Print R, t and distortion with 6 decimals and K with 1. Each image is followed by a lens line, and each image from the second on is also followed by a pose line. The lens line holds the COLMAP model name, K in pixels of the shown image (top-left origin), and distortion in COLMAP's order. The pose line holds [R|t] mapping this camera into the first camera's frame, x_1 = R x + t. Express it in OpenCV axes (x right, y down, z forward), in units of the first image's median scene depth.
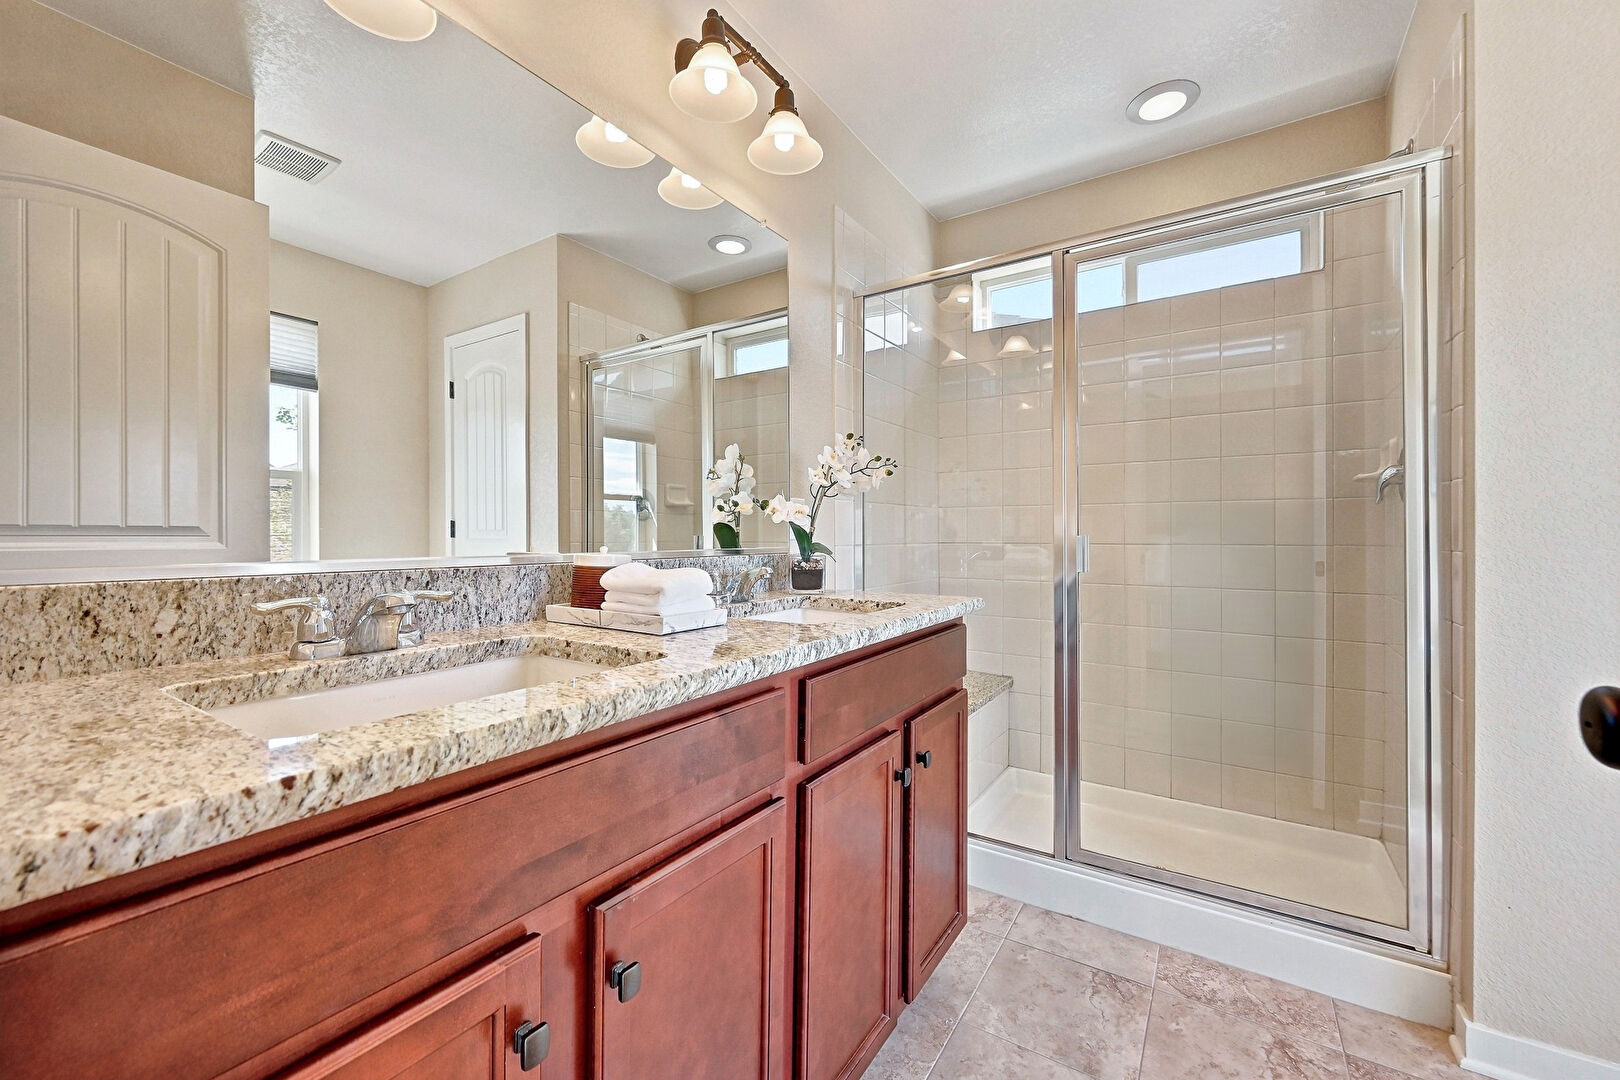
lens RADIAL K [[647.6, 0, 805.9], [0, 647.6, 537.8], [0, 0, 1]] dist [0.012504, 0.000058]
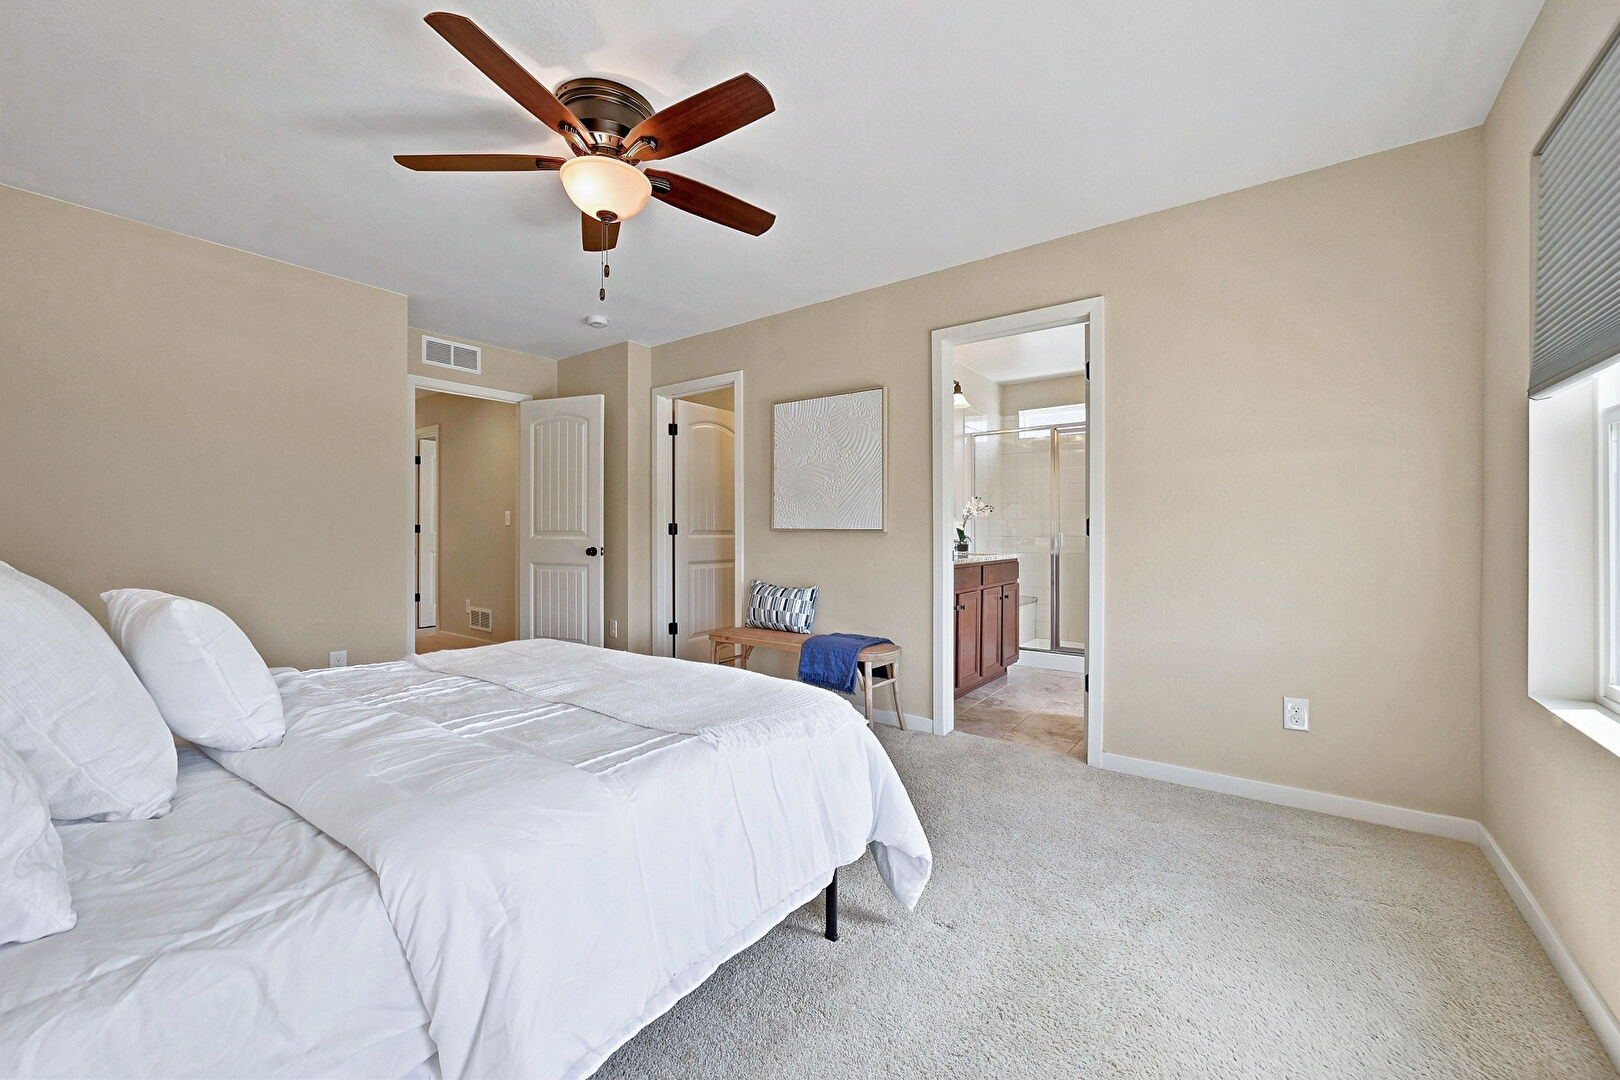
lens RADIAL K [[647.6, 0, 813.3], [0, 647.6, 534.0], [0, 0, 1]] dist [0.012504, 0.000058]
pose [[0.998826, 0.002461, -0.048383, -0.507986], [-0.002494, 0.999997, -0.000620, 0.005141], [0.048382, 0.000740, 0.998829, -1.863965]]
